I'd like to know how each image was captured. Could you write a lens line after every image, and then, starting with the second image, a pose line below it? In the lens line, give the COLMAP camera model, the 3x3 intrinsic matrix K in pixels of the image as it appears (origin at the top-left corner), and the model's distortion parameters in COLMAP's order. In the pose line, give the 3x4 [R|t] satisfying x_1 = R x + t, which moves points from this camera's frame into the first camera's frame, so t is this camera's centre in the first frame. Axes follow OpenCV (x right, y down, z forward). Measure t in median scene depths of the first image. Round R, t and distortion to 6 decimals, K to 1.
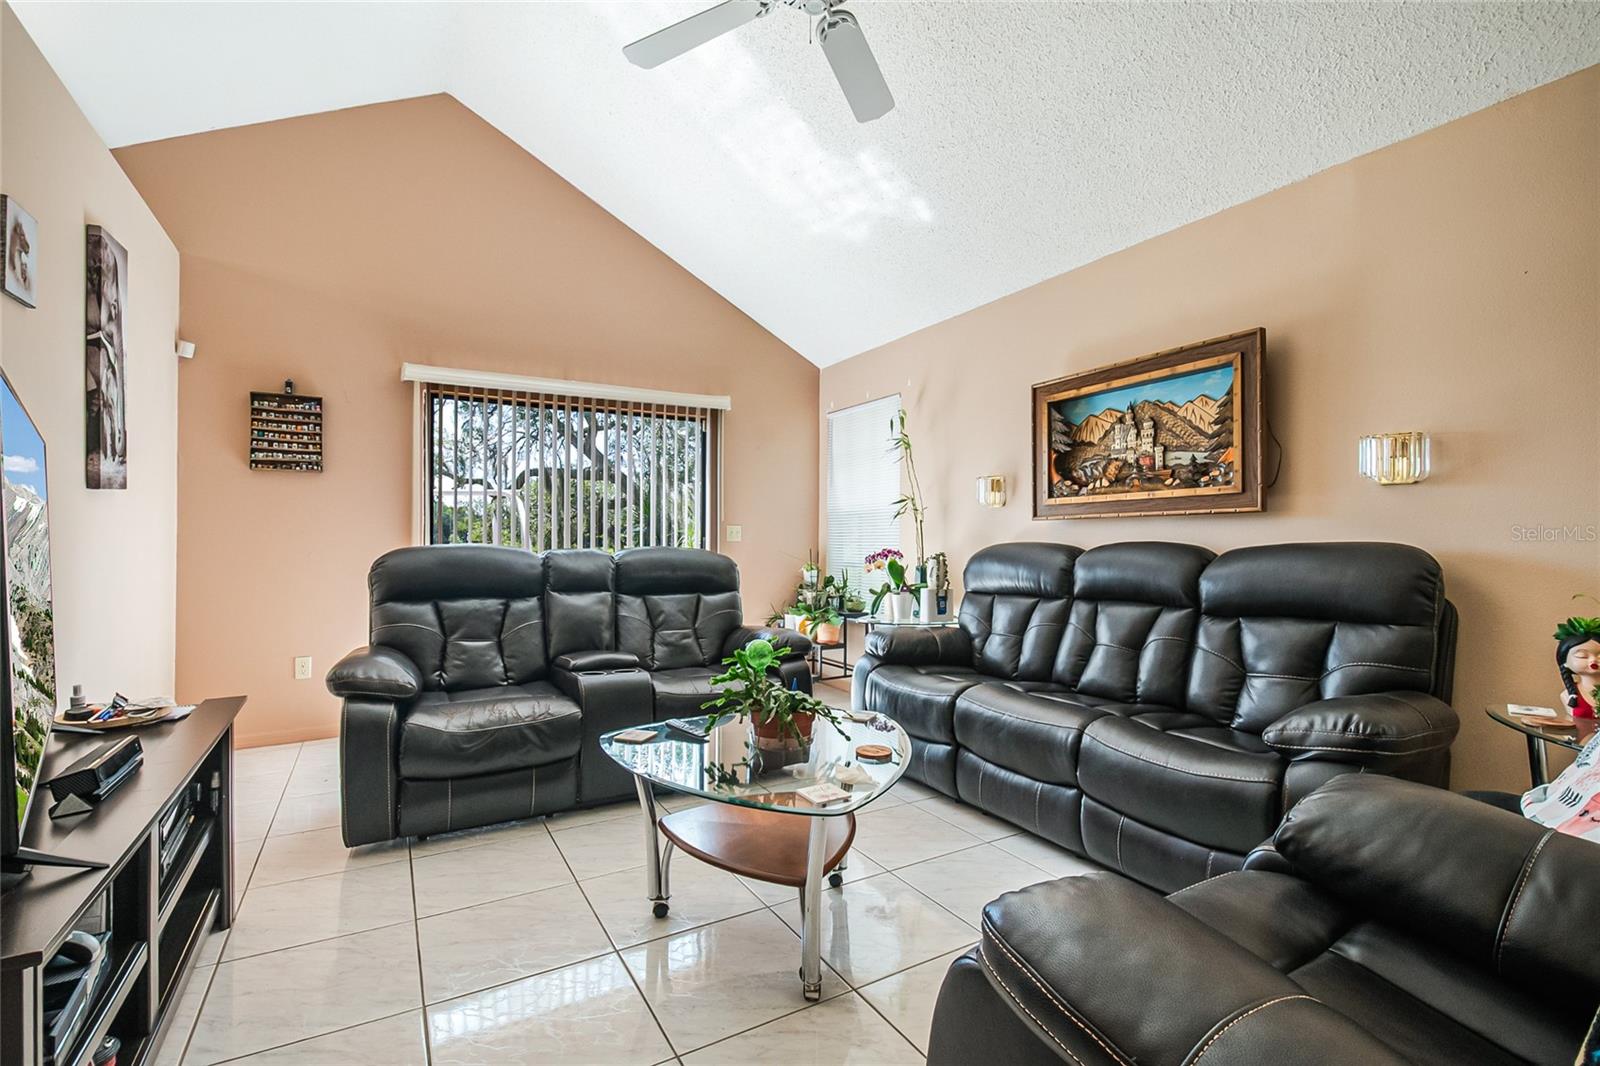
lens RADIAL K [[690.7, 0, 782.8], [0, 690.7, 531.1], [0, 0, 1]] dist [0.021865, -0.019860]
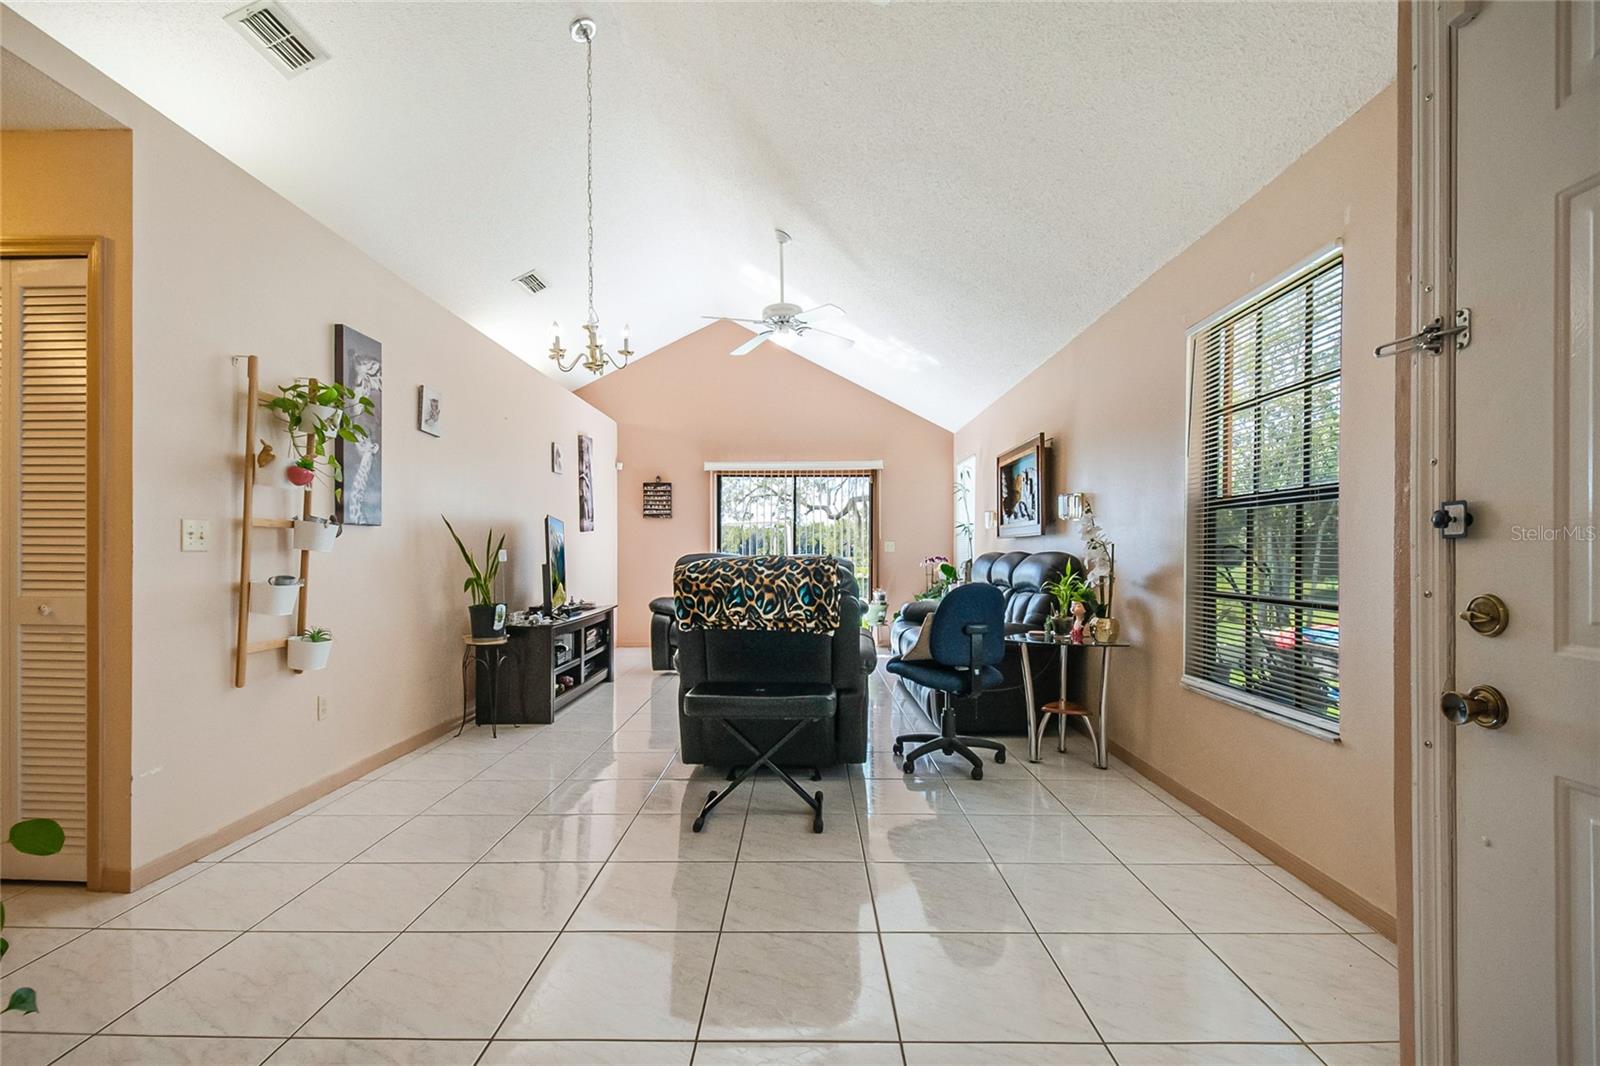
lens RADIAL K [[690.7, 0, 814.8], [0, 690.7, 551.9], [0, 0, 1]] dist [0.021865, -0.019860]
pose [[0.867047, -0.000700, -0.498226, 0.848438], [0.008356, 0.999879, 0.013137, -0.009493], [0.498156, -0.015554, 0.866948, -0.666674]]
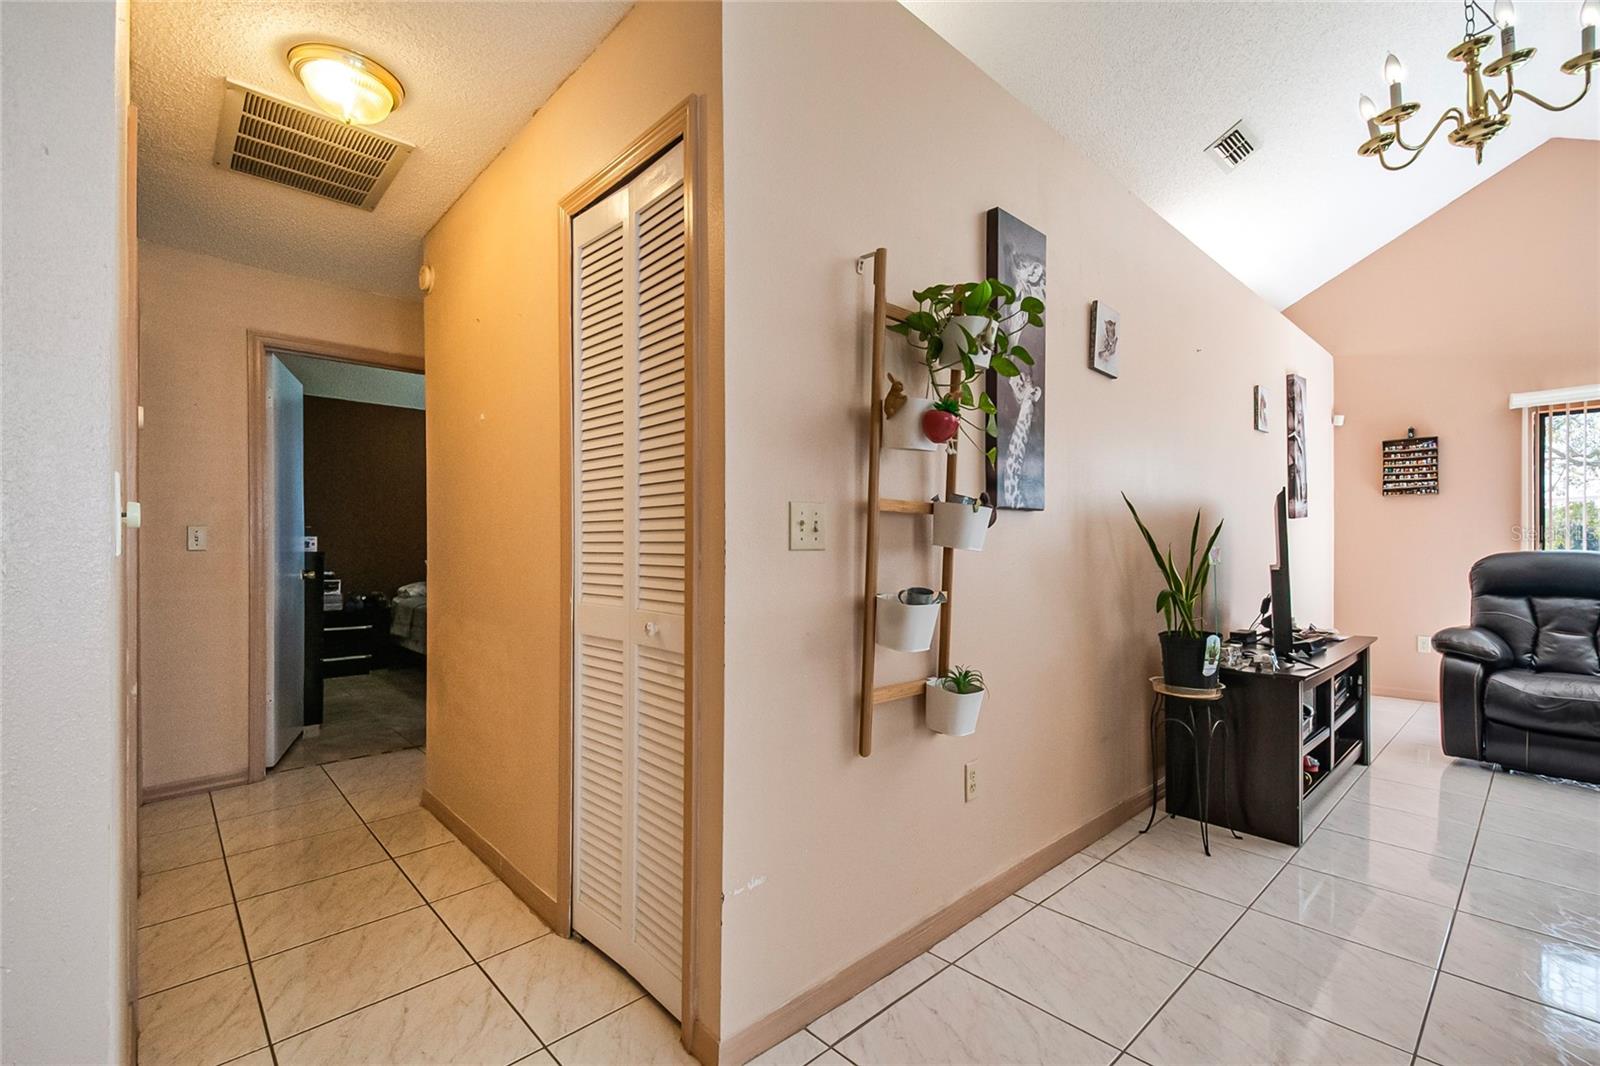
lens RADIAL K [[690.7, 0, 844.5], [0, 690.7, 539.7], [0, 0, 1]] dist [0.021865, -0.019860]
pose [[0.242004, -0.005683, -0.970259, 0.366645], [0.012511, 0.999918, -0.002736, -0.011460], [0.970195, -0.011476, 0.242055, -0.438367]]
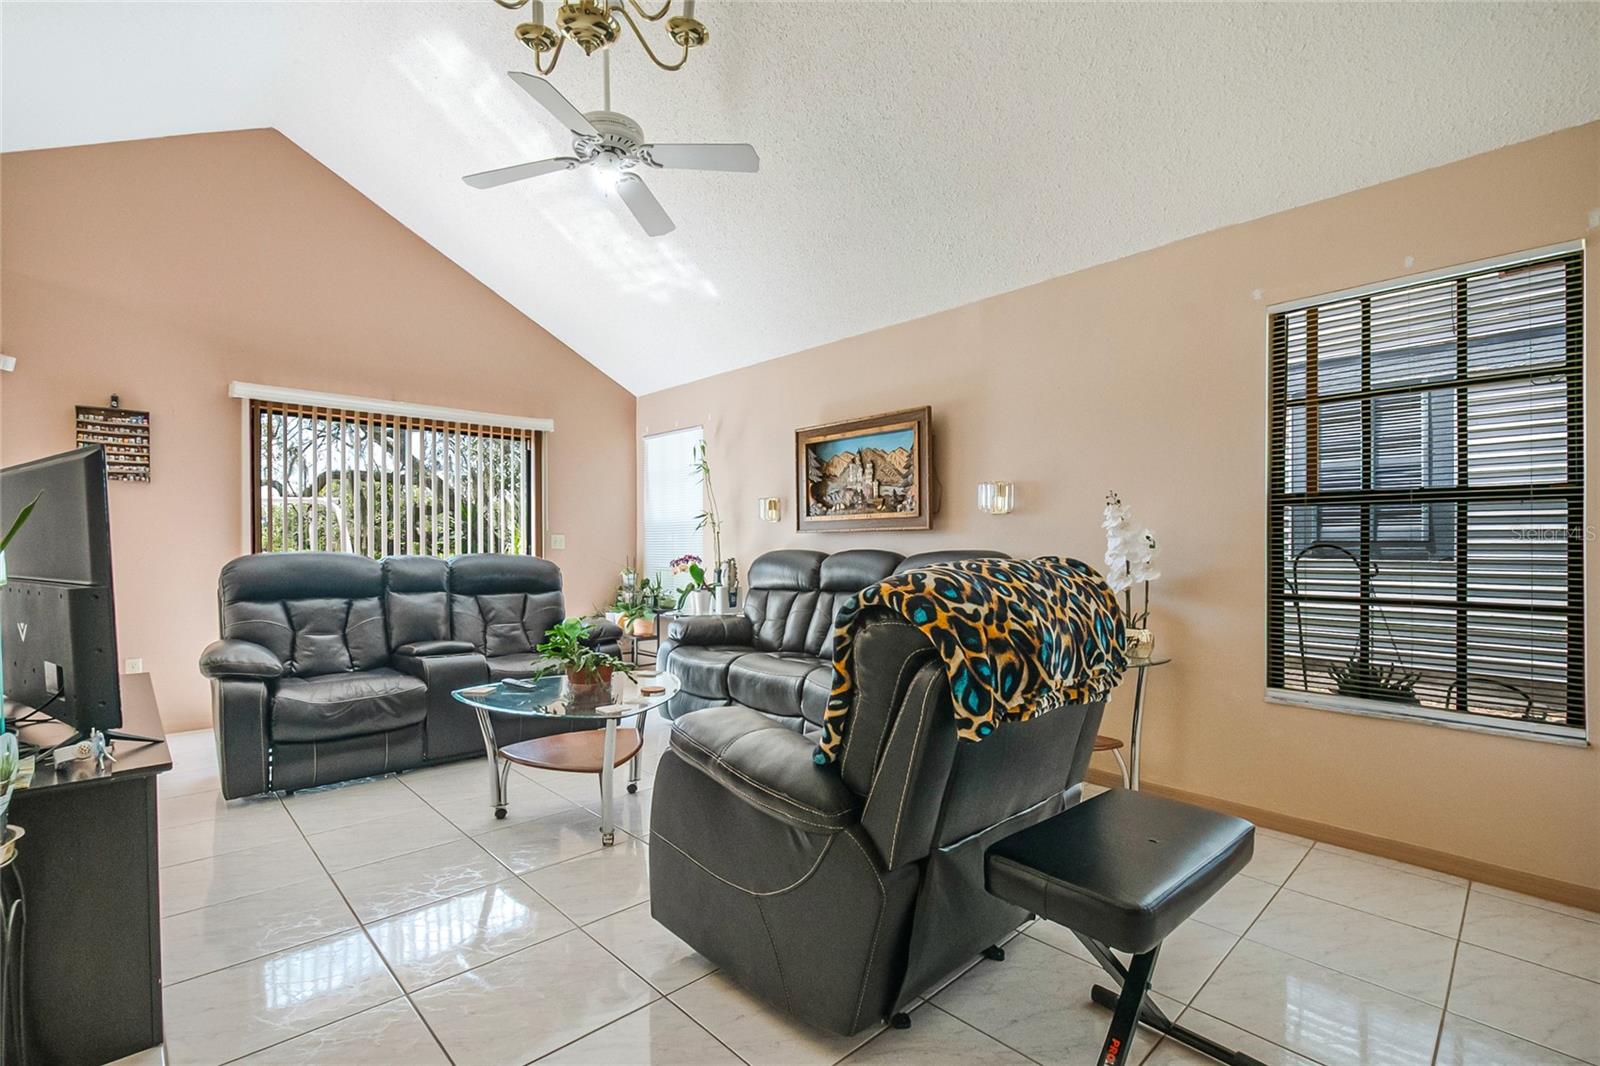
lens RADIAL K [[690.7, 0, 782.2], [0, 690.7, 561.9], [0, 0, 1]] dist [0.021865, -0.019860]
pose [[0.971628, -0.003054, 0.236493, 0.028206], [-0.005298, 0.999385, 0.034671, -0.006800], [-0.236454, -0.034940, 0.971014, -0.296344]]
